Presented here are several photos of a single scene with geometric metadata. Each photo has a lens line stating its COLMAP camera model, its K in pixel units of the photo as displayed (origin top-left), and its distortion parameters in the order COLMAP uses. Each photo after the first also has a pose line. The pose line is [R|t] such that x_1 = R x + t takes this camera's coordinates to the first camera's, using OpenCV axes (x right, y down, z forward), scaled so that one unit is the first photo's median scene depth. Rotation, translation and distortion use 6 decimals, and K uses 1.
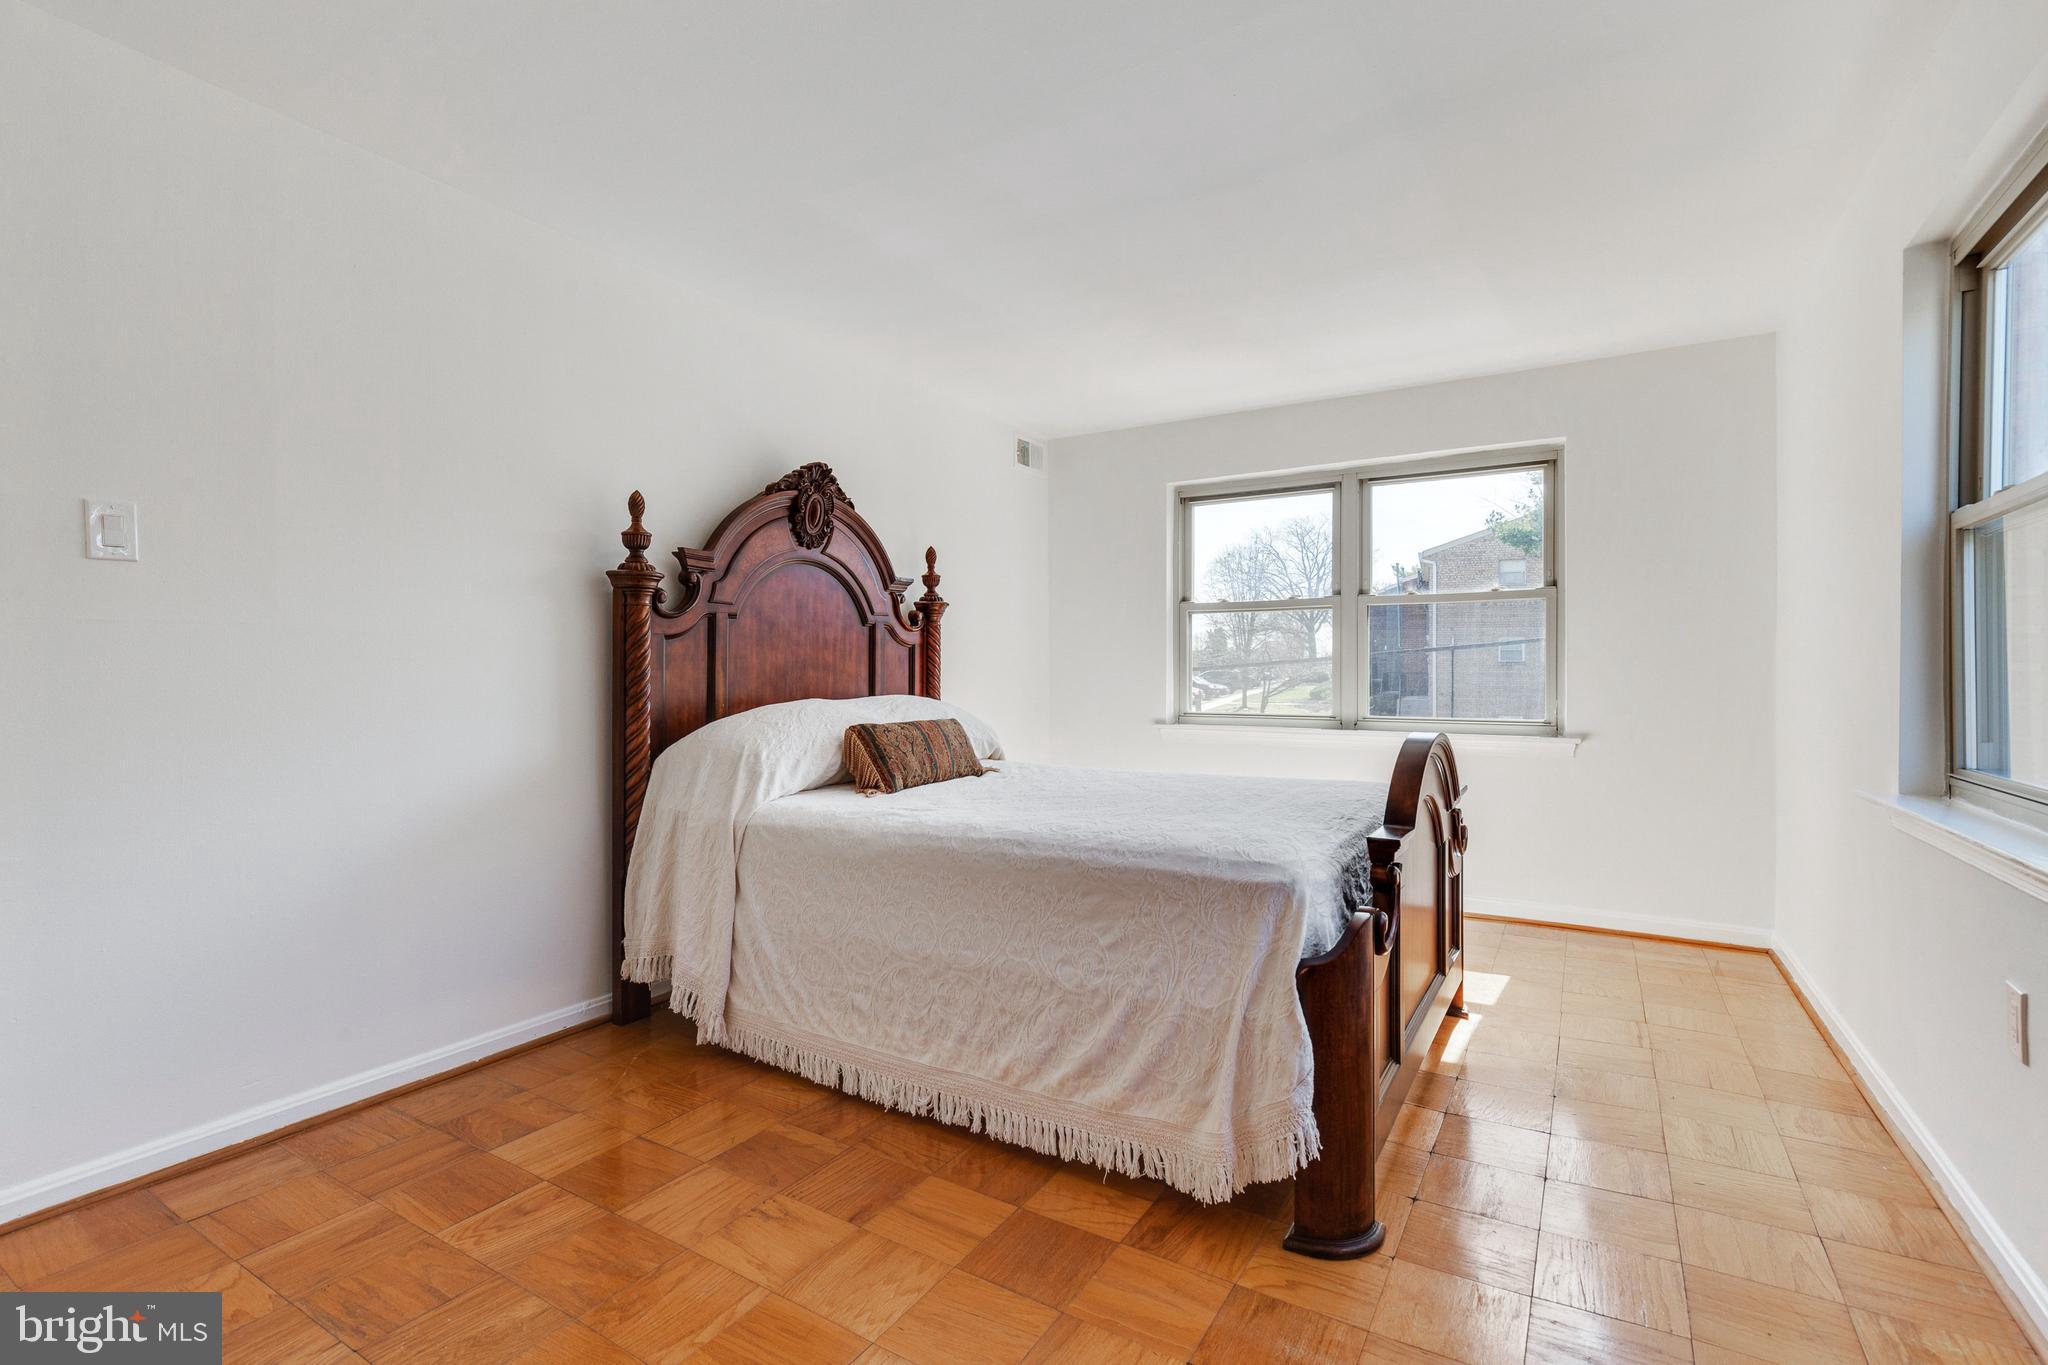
lens RADIAL K [[936.2, 0, 1026.0], [0, 936.2, 677.7], [0, 0, 1]] dist [0.006089, -0.000033]
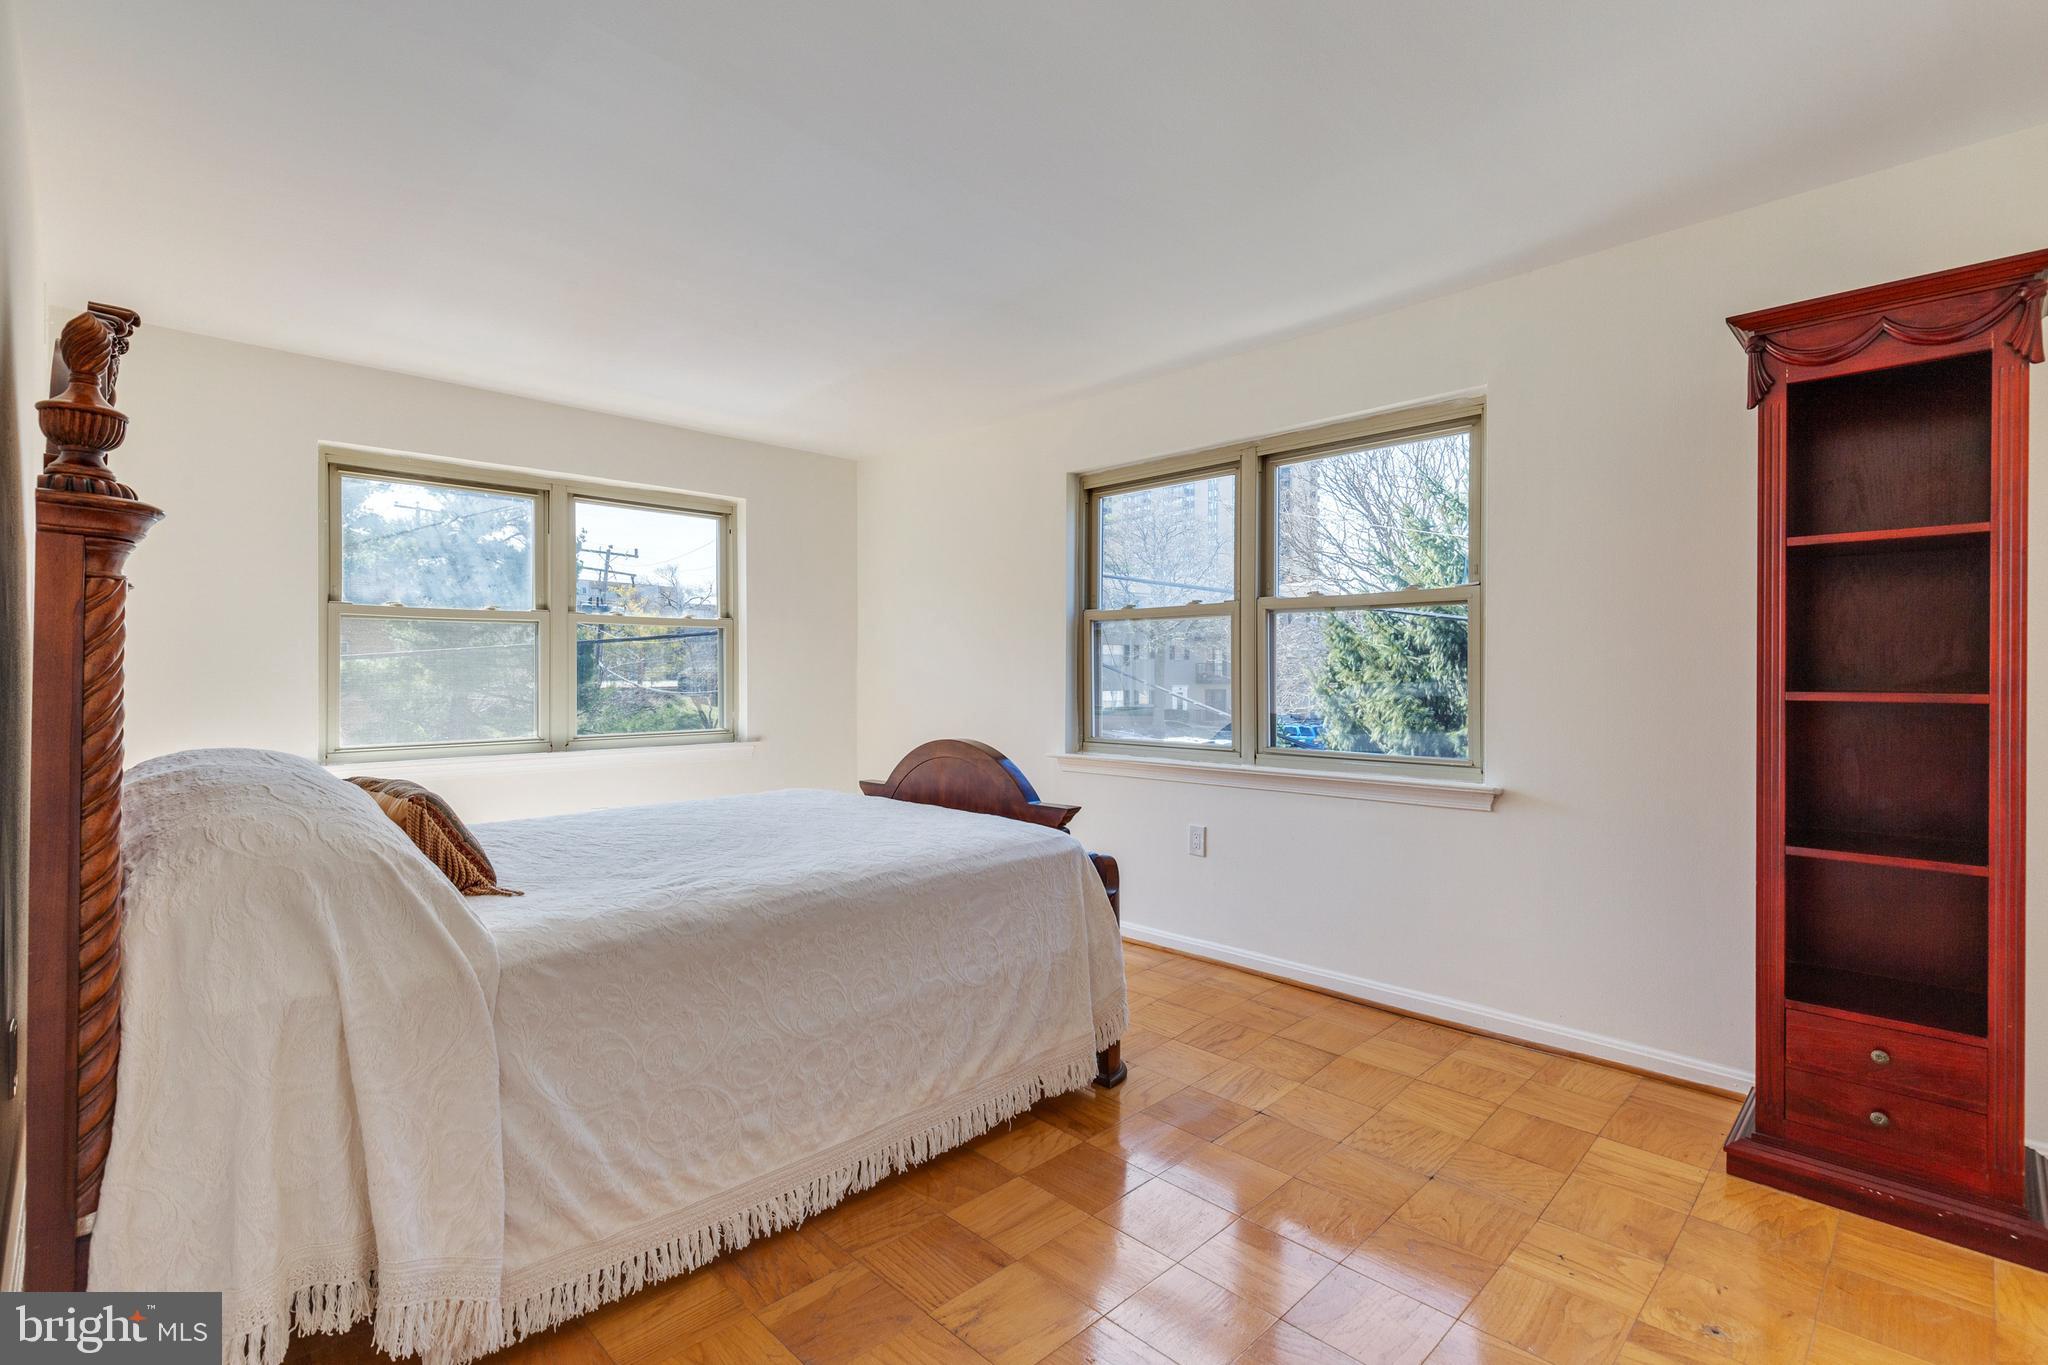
lens RADIAL K [[936.2, 0, 1026.0], [0, 936.2, 677.7], [0, 0, 1]] dist [0.006089, -0.000033]
pose [[0.236361, -0.003231, 0.971660, -0.818915], [0.006365, 0.999978, 0.001777, -0.031606], [-0.971644, 0.005765, 0.236376, 0.529586]]
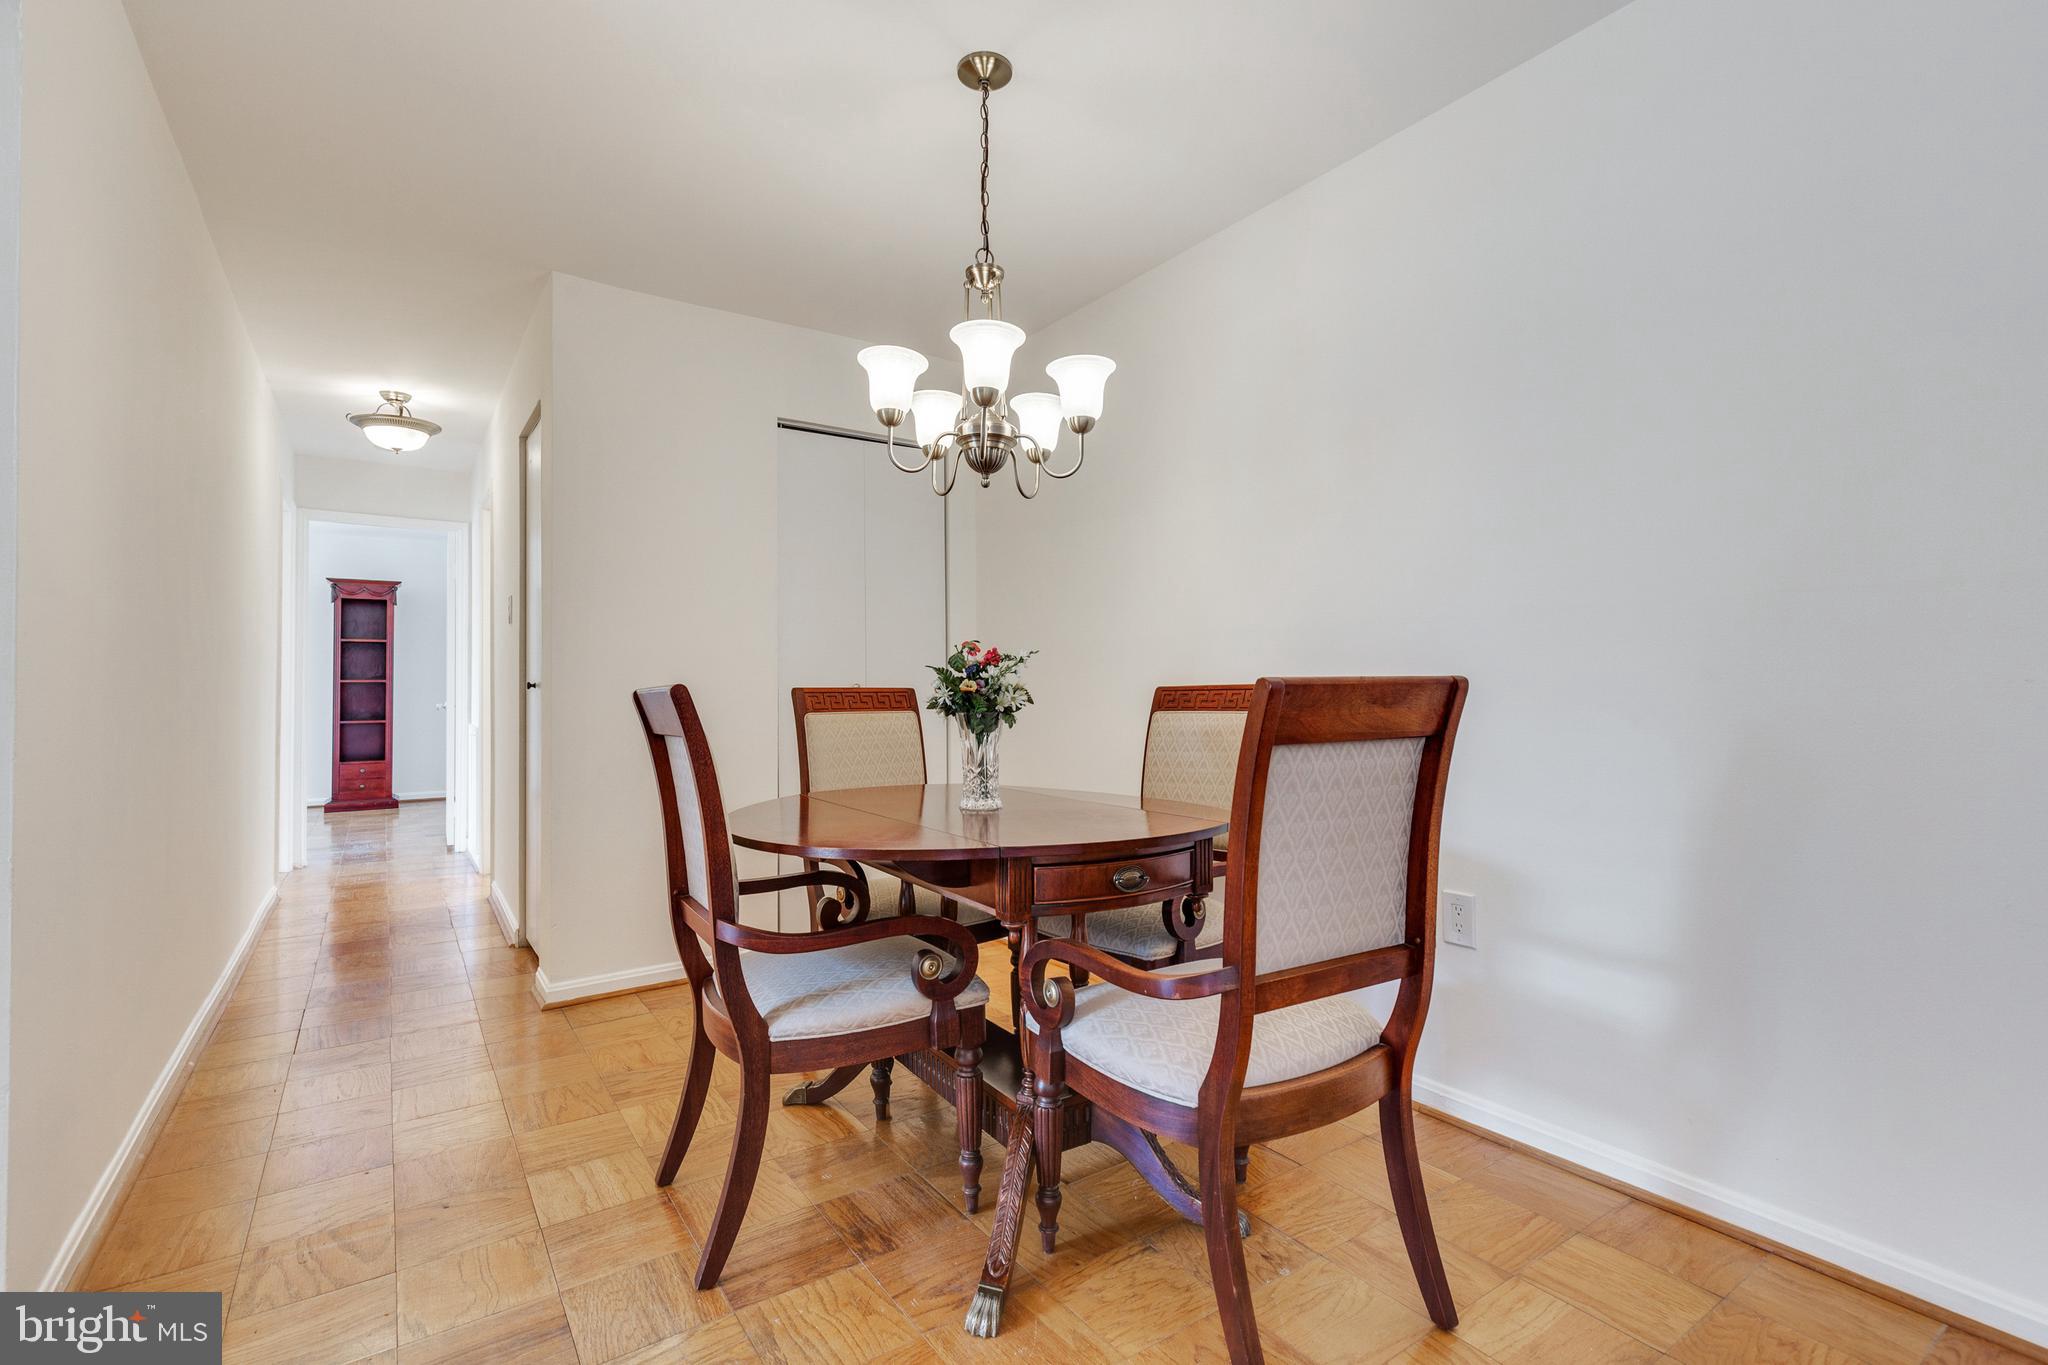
lens RADIAL K [[956.0, 0, 1024.0], [0, 956.0, 682.5], [0, 0, 1]] dist [0.014880, 0.000112]
pose [[-0.904805, -0.002026, 0.425822, -2.068117], [-0.002116, 0.999998, 0.000262, -0.020500], [-0.425822, -0.000664, -0.904807, 1.280288]]
